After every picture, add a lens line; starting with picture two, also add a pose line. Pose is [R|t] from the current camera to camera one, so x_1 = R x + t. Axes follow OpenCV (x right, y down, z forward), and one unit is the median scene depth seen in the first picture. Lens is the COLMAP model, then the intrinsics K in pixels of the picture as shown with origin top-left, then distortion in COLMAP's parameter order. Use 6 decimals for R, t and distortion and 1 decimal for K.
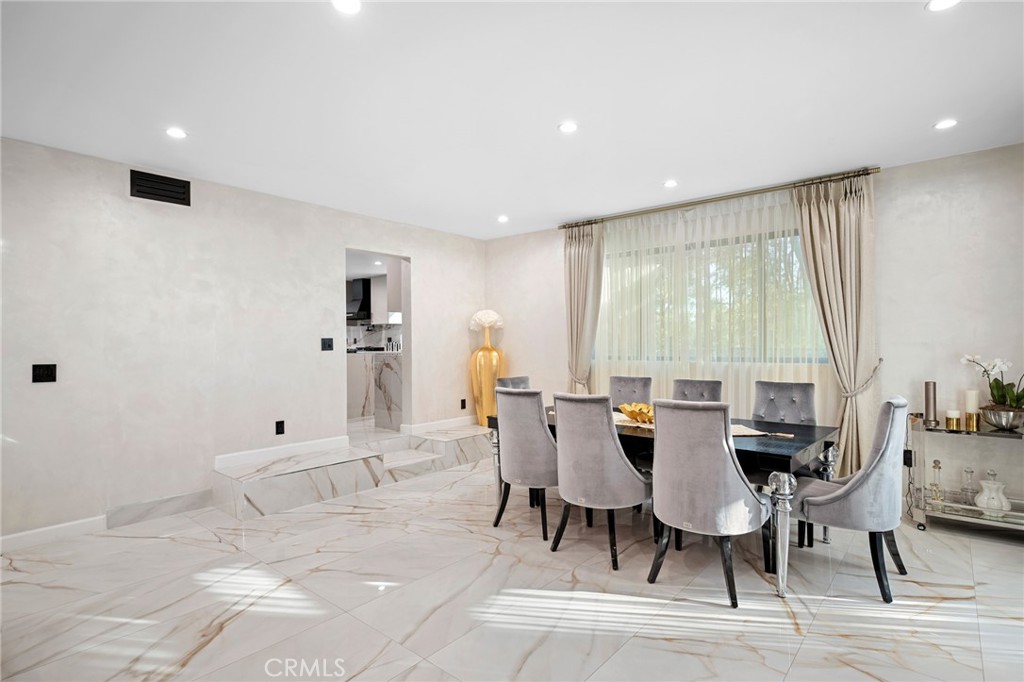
lens RADIAL K [[522.5, 0, 519.6], [0, 522.5, 341.3], [0, 0, 1]] dist [-0.000598, -0.002077]
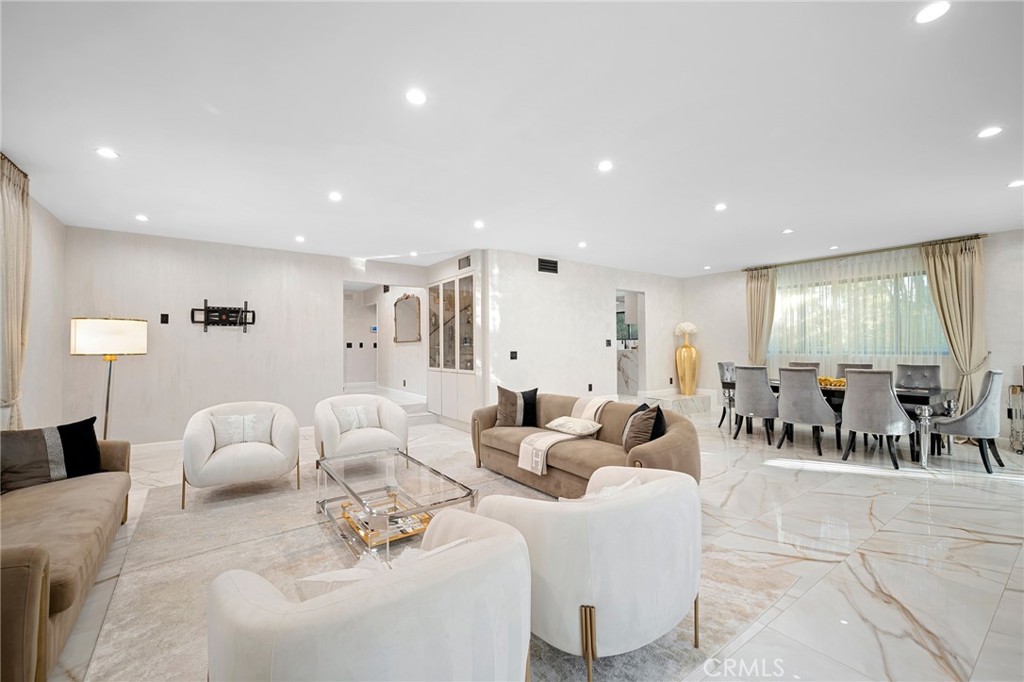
lens RADIAL K [[432.0, 0, 509.2], [0, 432.0, 340.3], [0, 0, 1]] dist [-0.003665, 0.000304]
pose [[0.968103, -0.001495, -0.250549, -0.397105], [-0.000663, 0.999963, -0.008526, 0.010368], [0.250553, 0.008420, 0.968066, -0.636679]]
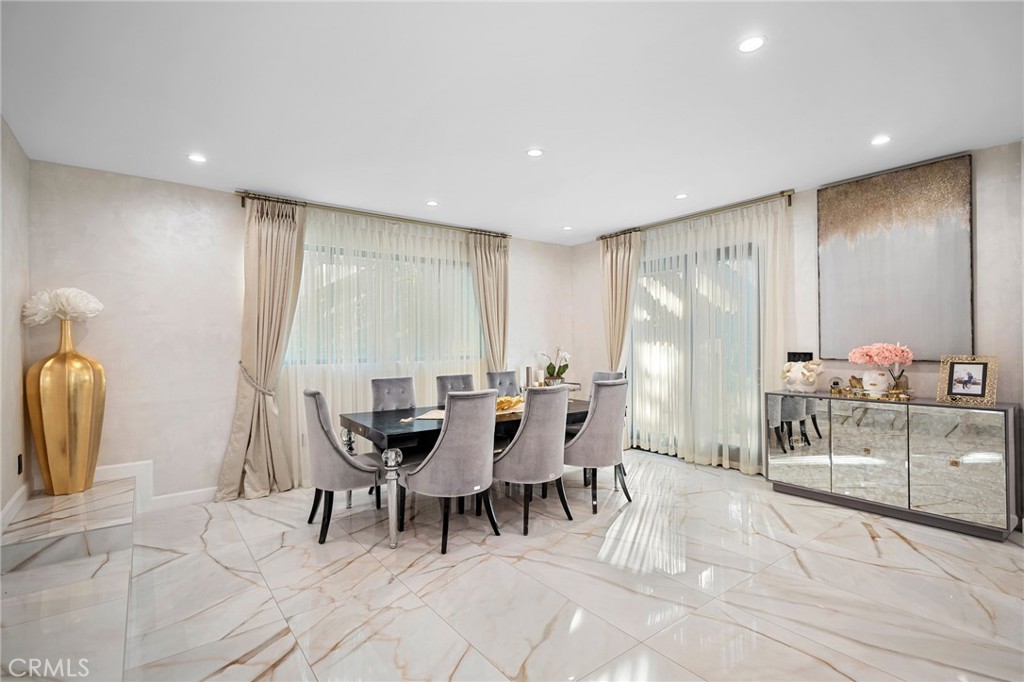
lens RADIAL K [[483.2, 0, 520.6], [0, 483.2, 340.8], [0, 0, 1]] dist [-0.001205, 0.001175]
pose [[0.208508, 0.010987, 0.977959, -0.728509], [0.001731, 0.999931, -0.011602, 0.008526], [-0.978019, 0.004112, 0.208474, 0.632382]]
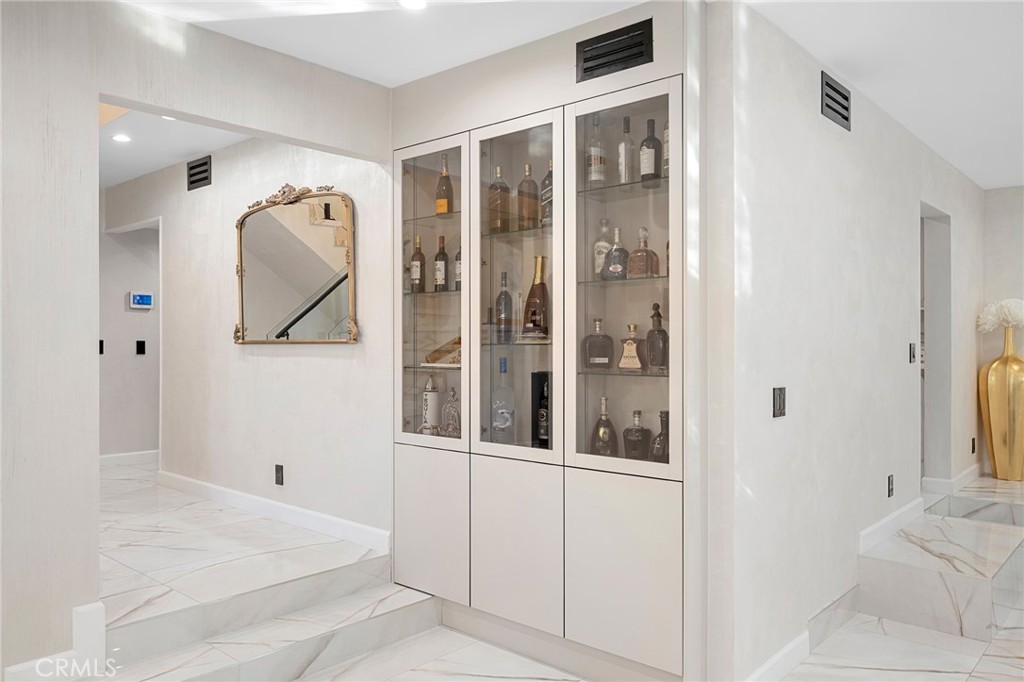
lens RADIAL K [[761.3, 0, 515.2], [0, 761.3, 347.0], [0, 0, 1]] dist [0.004644, 0.001005]
pose [[0.999848, 0.009842, -0.014414, -1.010583], [-0.009649, 0.999864, 0.013405, -0.010600], [0.014544, -0.013263, 0.999806, 0.084985]]
